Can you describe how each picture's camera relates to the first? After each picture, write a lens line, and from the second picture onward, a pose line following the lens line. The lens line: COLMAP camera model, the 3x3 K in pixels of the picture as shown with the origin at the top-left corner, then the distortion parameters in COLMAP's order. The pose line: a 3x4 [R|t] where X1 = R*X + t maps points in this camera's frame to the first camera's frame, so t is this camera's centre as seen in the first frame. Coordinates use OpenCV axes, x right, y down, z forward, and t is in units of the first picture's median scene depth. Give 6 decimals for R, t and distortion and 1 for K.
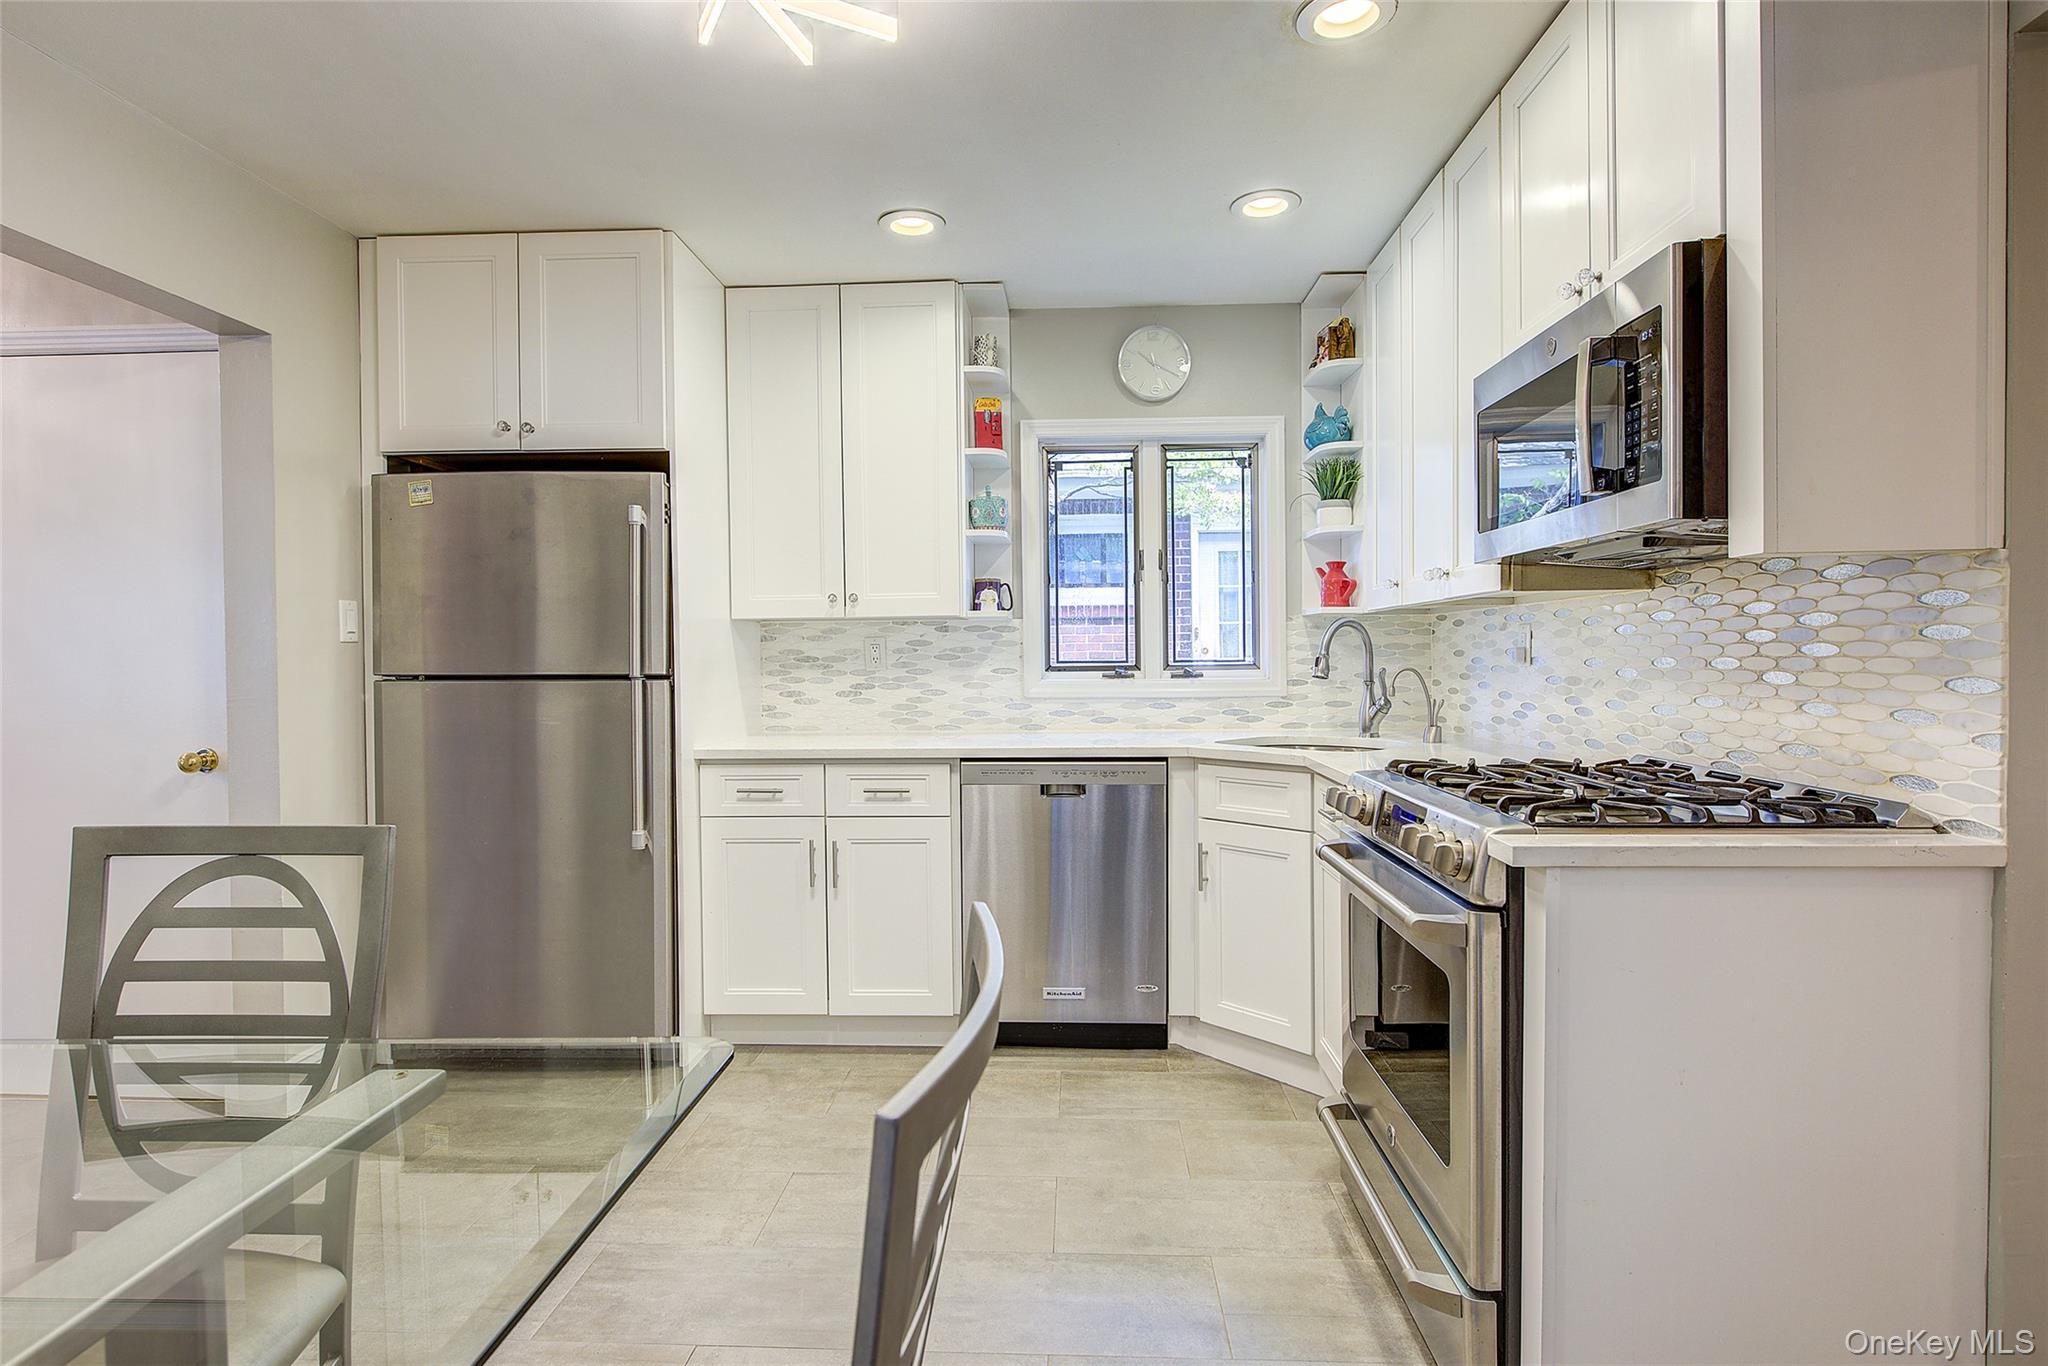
lens RADIAL K [[1057.1, 0, 1024.0], [0, 1057.1, 683.0], [0, 0, 1]] dist [0.002016, 0.000389]
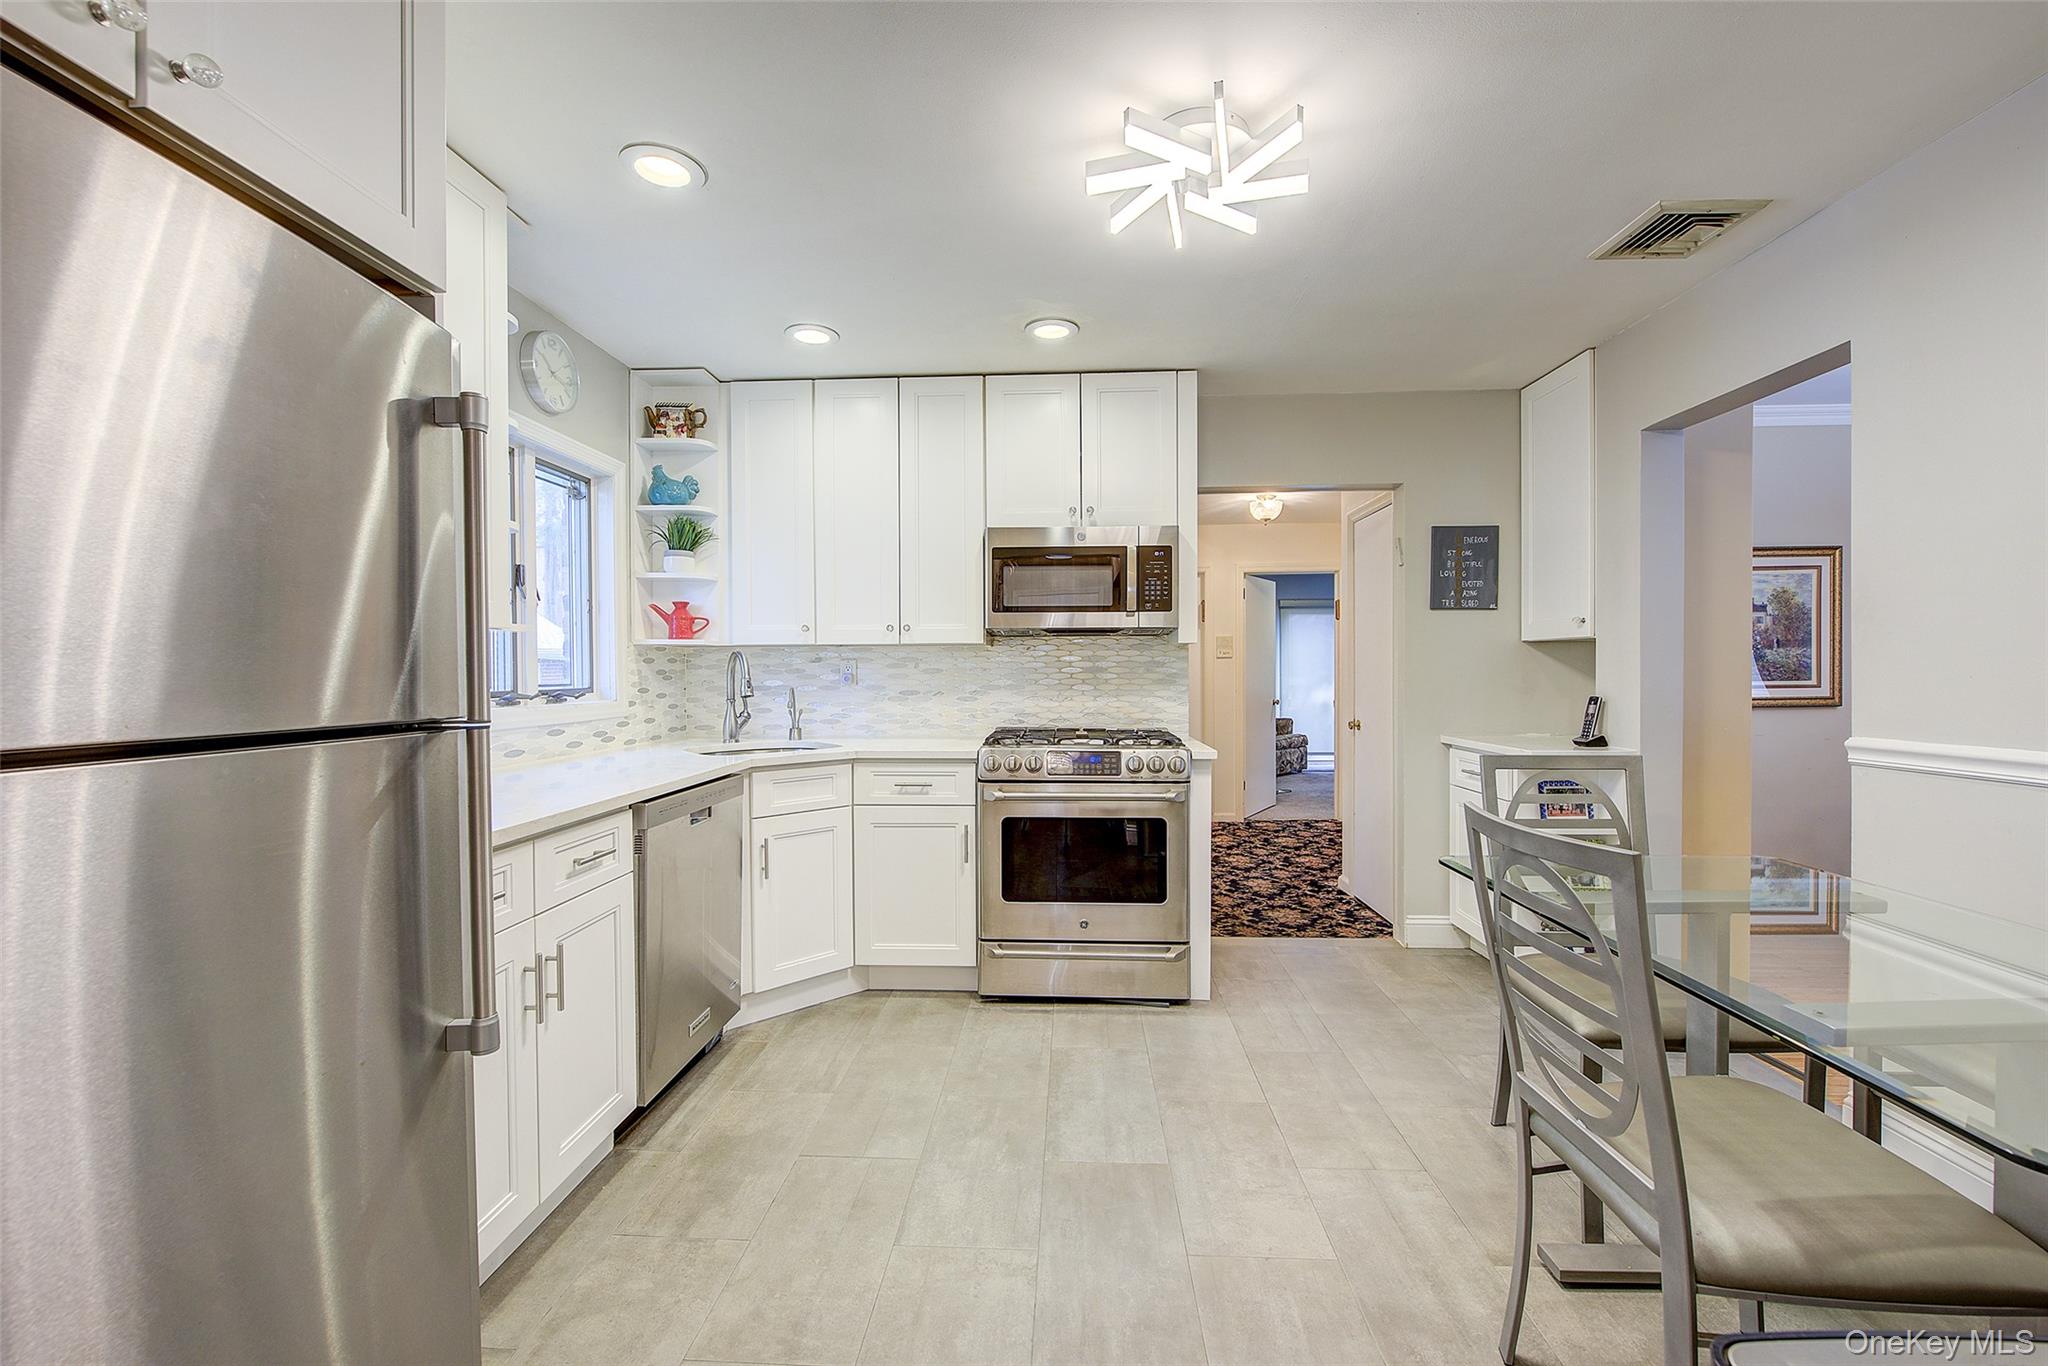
lens RADIAL K [[820.4, 0, 1024.0], [0, 820.4, 683.0], [0, 0, 1]] dist [0.000899, 0.000016]
pose [[0.003911, -0.007345, 0.999965, -0.788920], [0.029651, 0.999534, 0.007226, -0.021415], [-0.999553, 0.029622, 0.004127, 0.742777]]
